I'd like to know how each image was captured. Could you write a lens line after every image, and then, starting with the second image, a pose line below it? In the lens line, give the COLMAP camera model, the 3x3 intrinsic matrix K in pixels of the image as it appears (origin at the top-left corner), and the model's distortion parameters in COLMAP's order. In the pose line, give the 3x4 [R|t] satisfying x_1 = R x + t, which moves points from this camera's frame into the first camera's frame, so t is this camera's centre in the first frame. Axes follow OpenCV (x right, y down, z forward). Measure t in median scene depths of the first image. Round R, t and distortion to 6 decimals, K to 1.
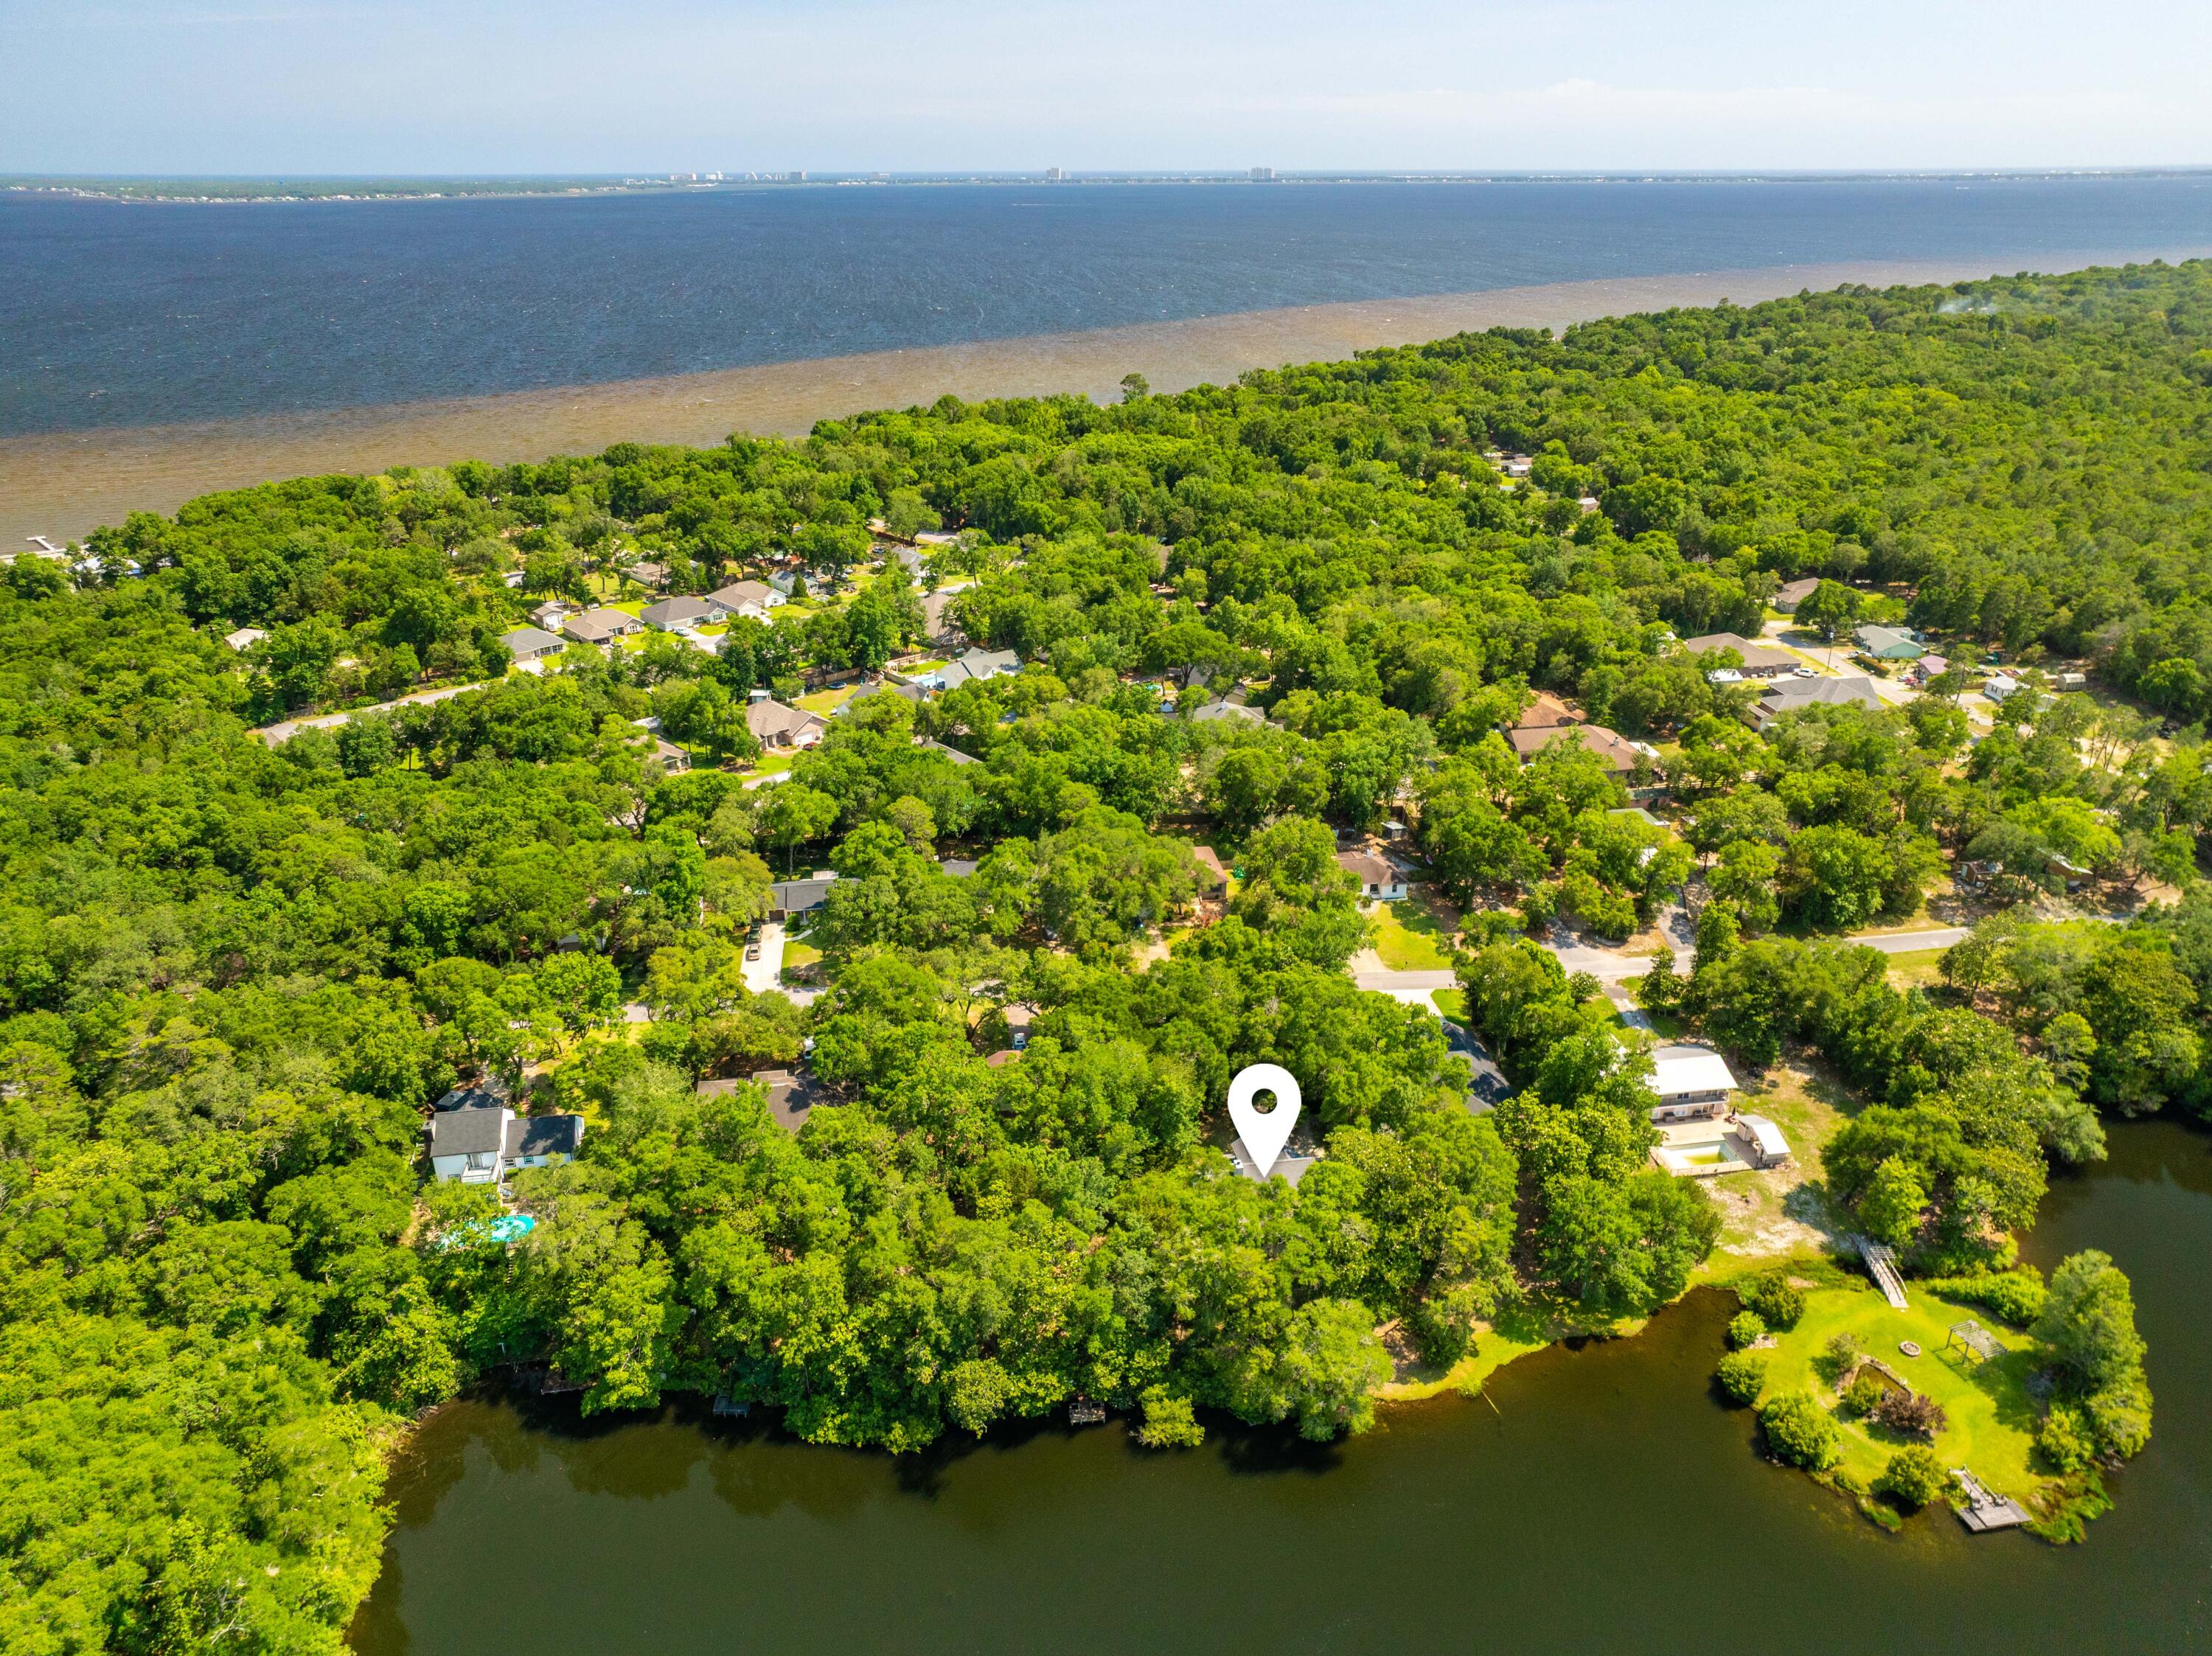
lens RADIAL K [[1536.5, 0, 1110.9], [0, 1536.5, 833.1], [0, 0, 1]] dist [0.015217, -0.026180]
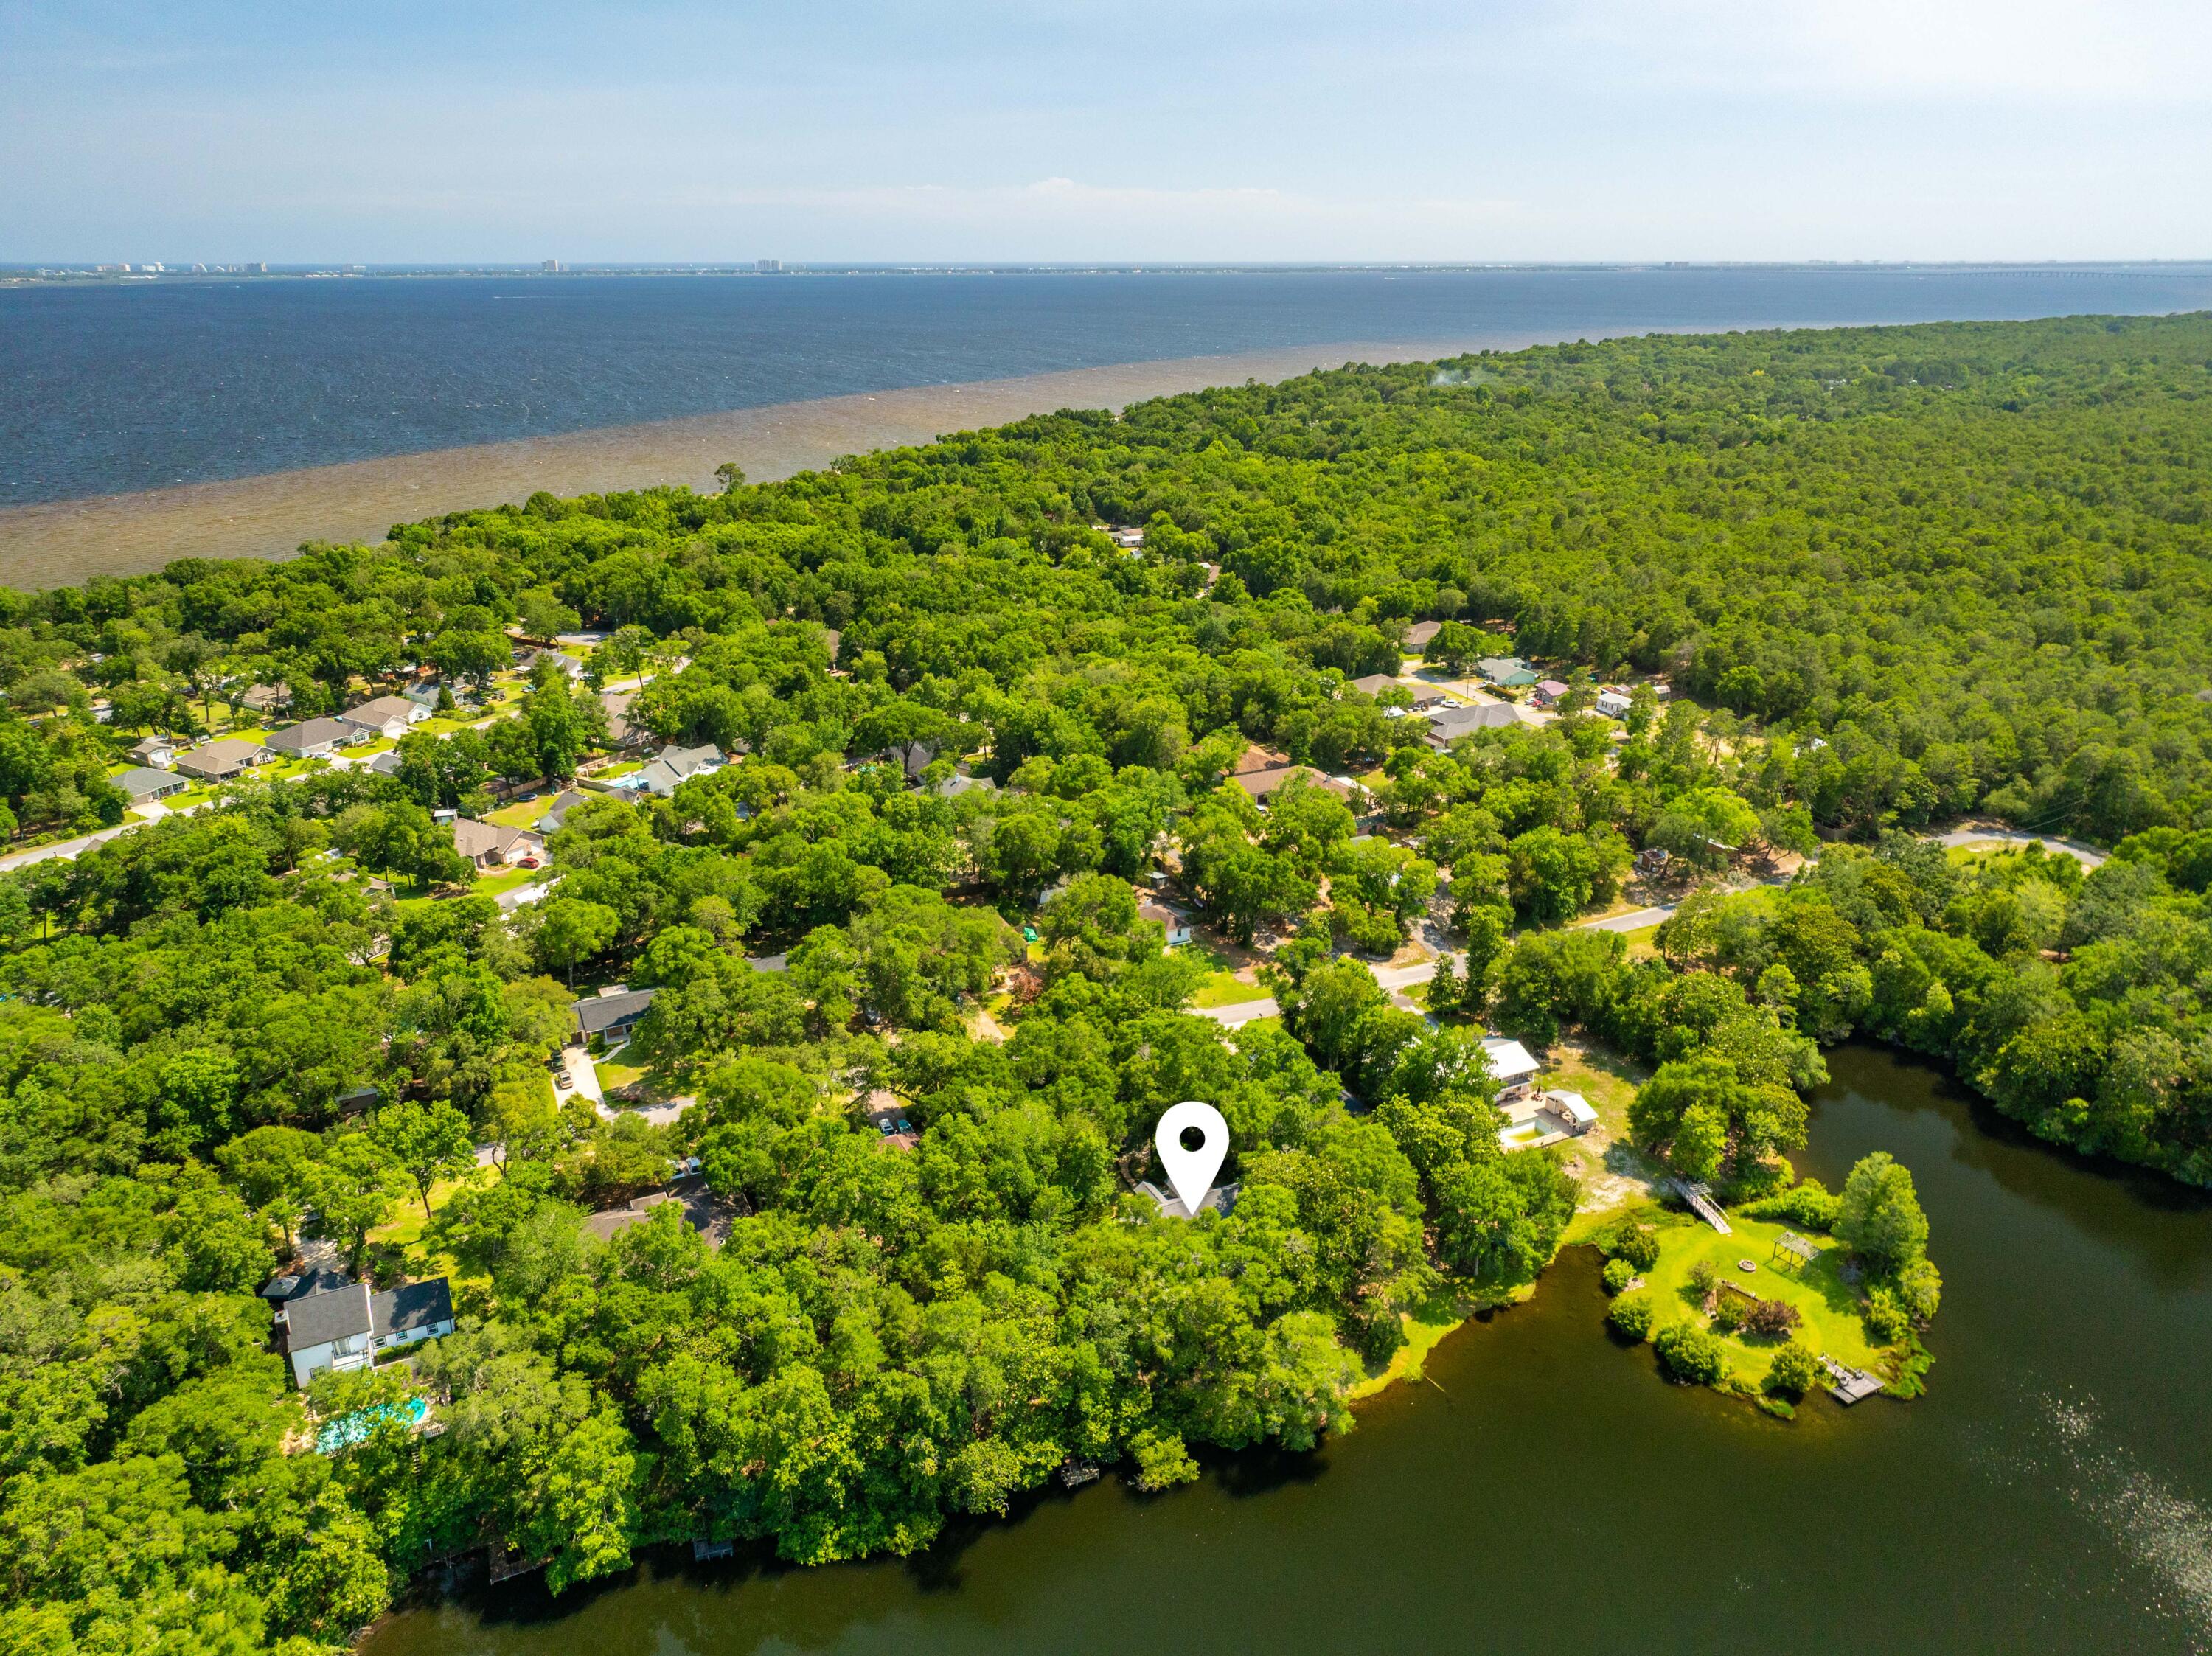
lens RADIAL K [[1541.3, 0, 1110.8], [0, 1541.3, 830.8], [0, 0, 1]] dist [-0.003064, 0.013828]
pose [[0.955795, -0.100964, 0.276155, -0.191339], [0.115561, 0.992609, -0.037063, 0.000490], [-0.270372, 0.067338, 0.960398, 0.001129]]
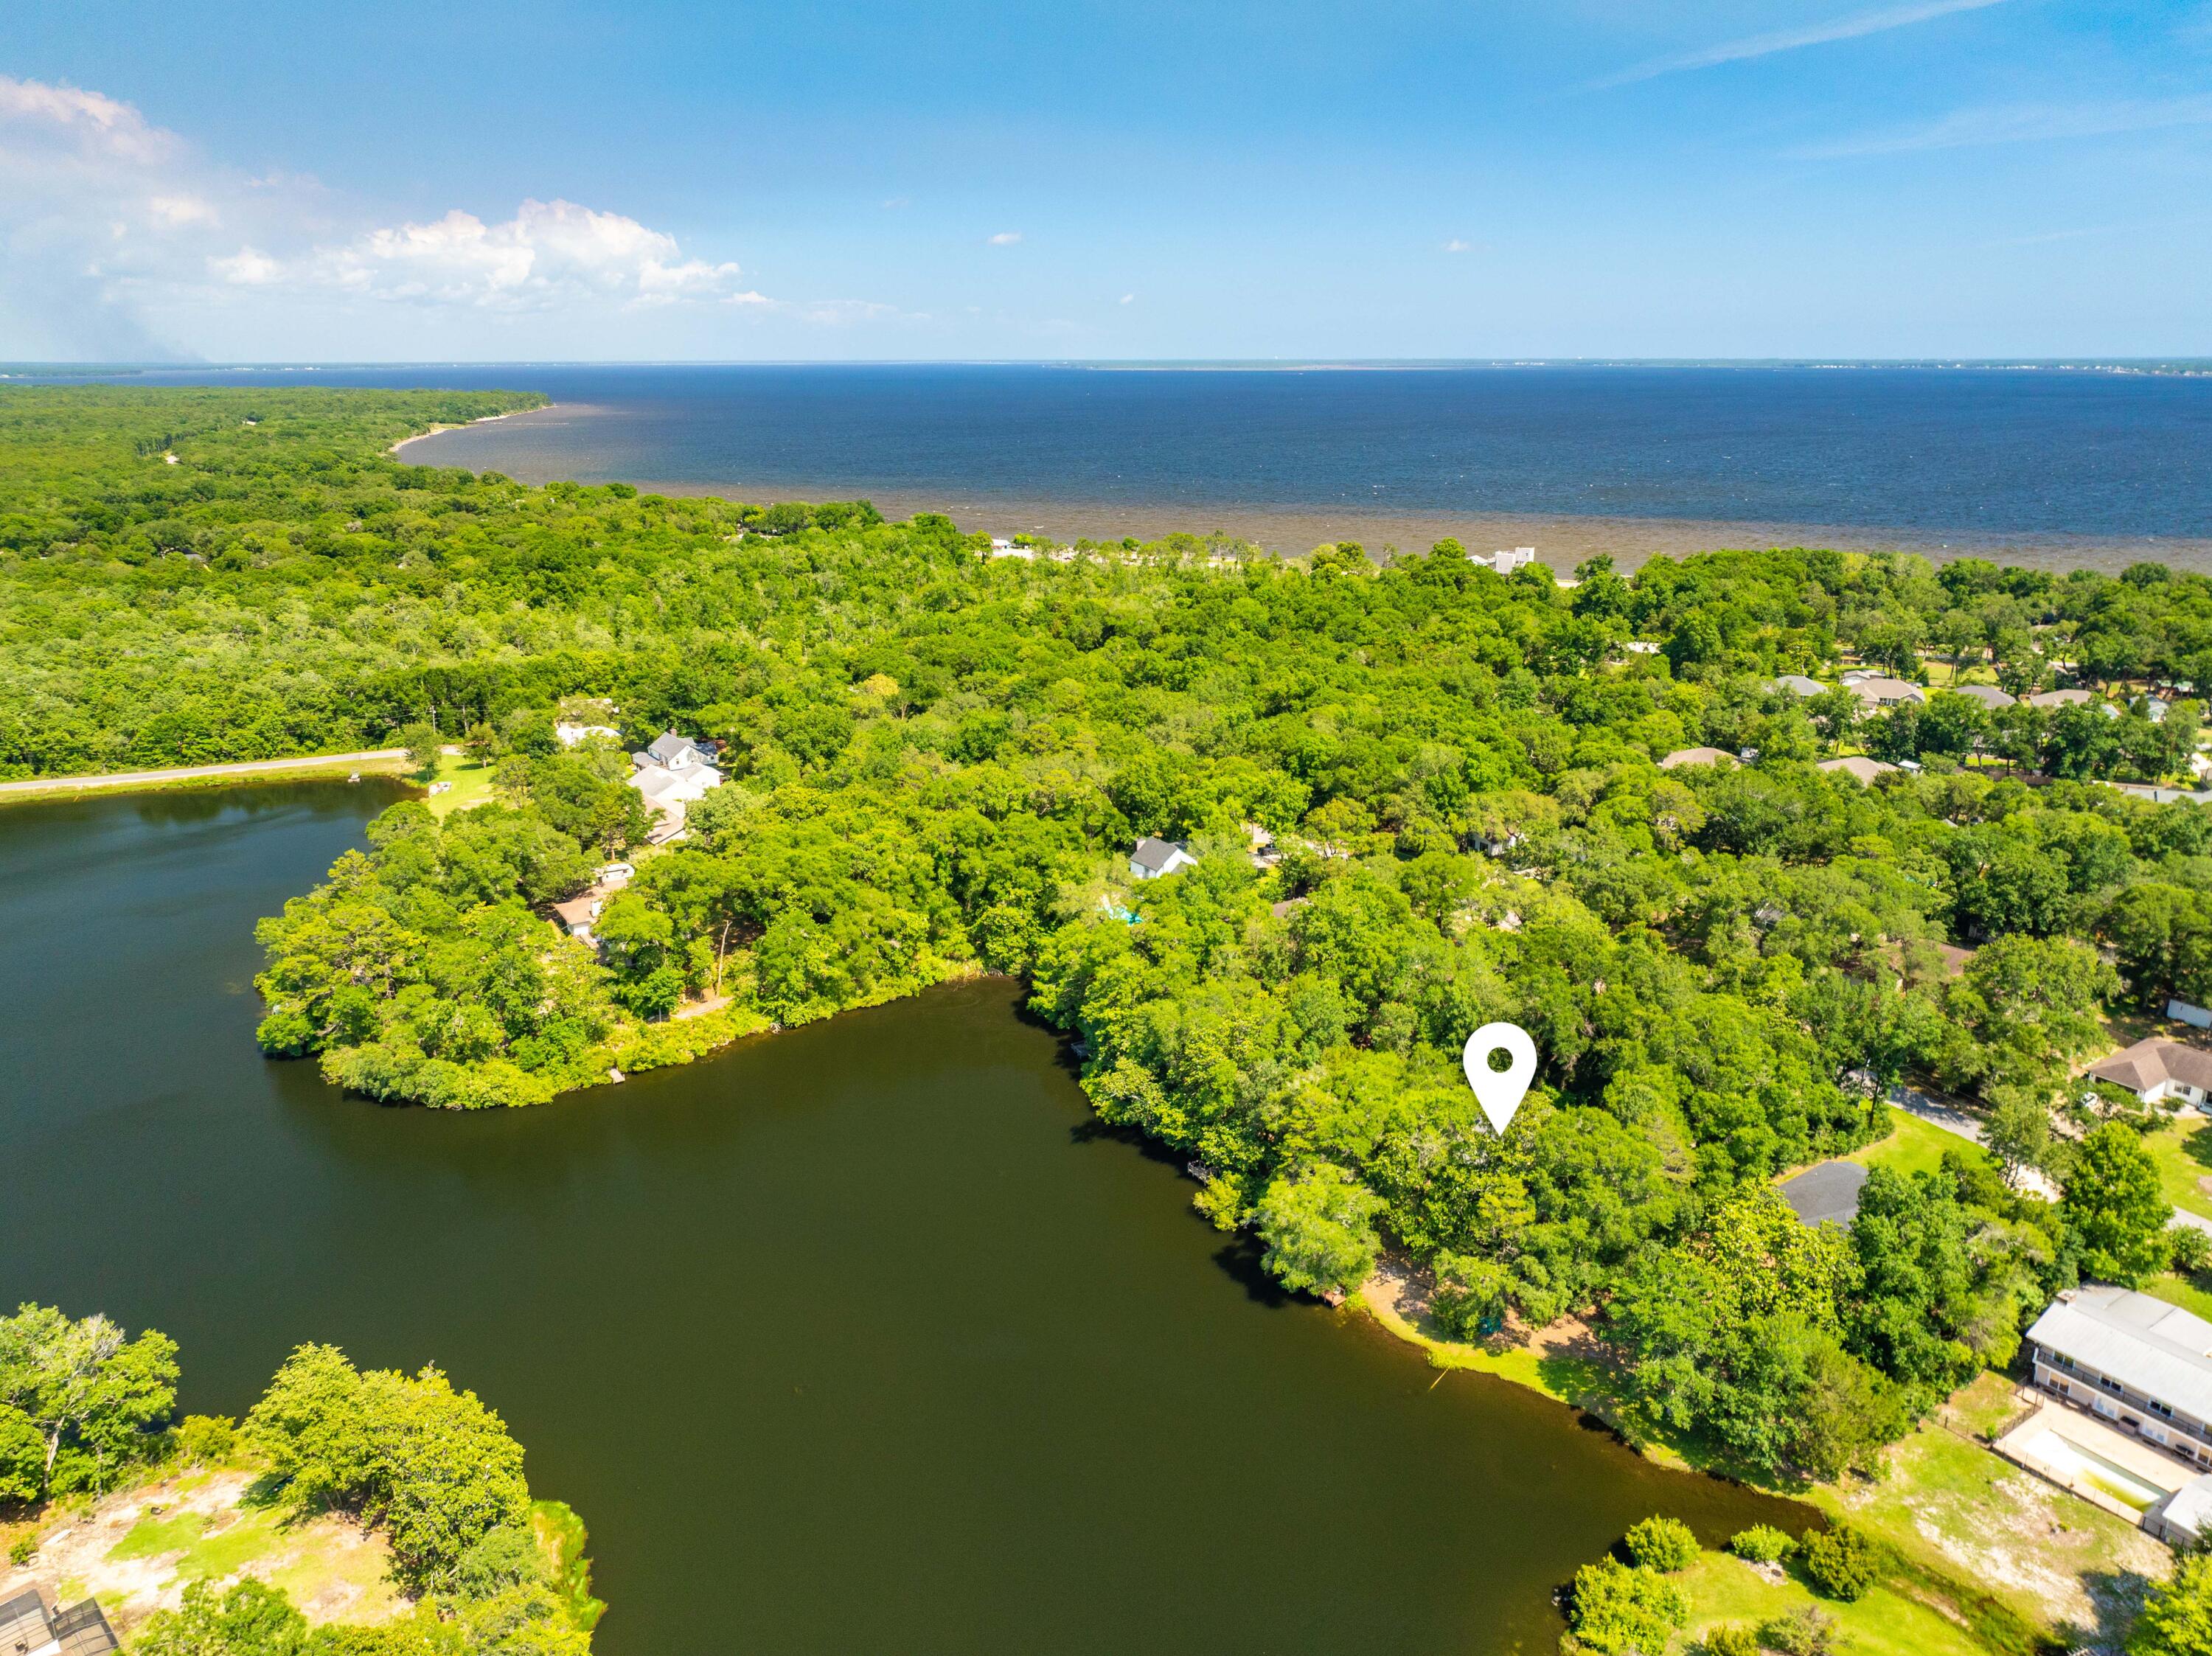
lens RADIAL K [[1541.3, 0, 1110.8], [0, 1541.3, 830.8], [0, 0, 1]] dist [-0.003064, 0.013828]
pose [[0.428191, 0.267389, -0.863224, 0.723147], [-0.357957, 0.927275, 0.109669, 0.033756], [0.829771, 0.262038, 0.492764, 0.259319]]
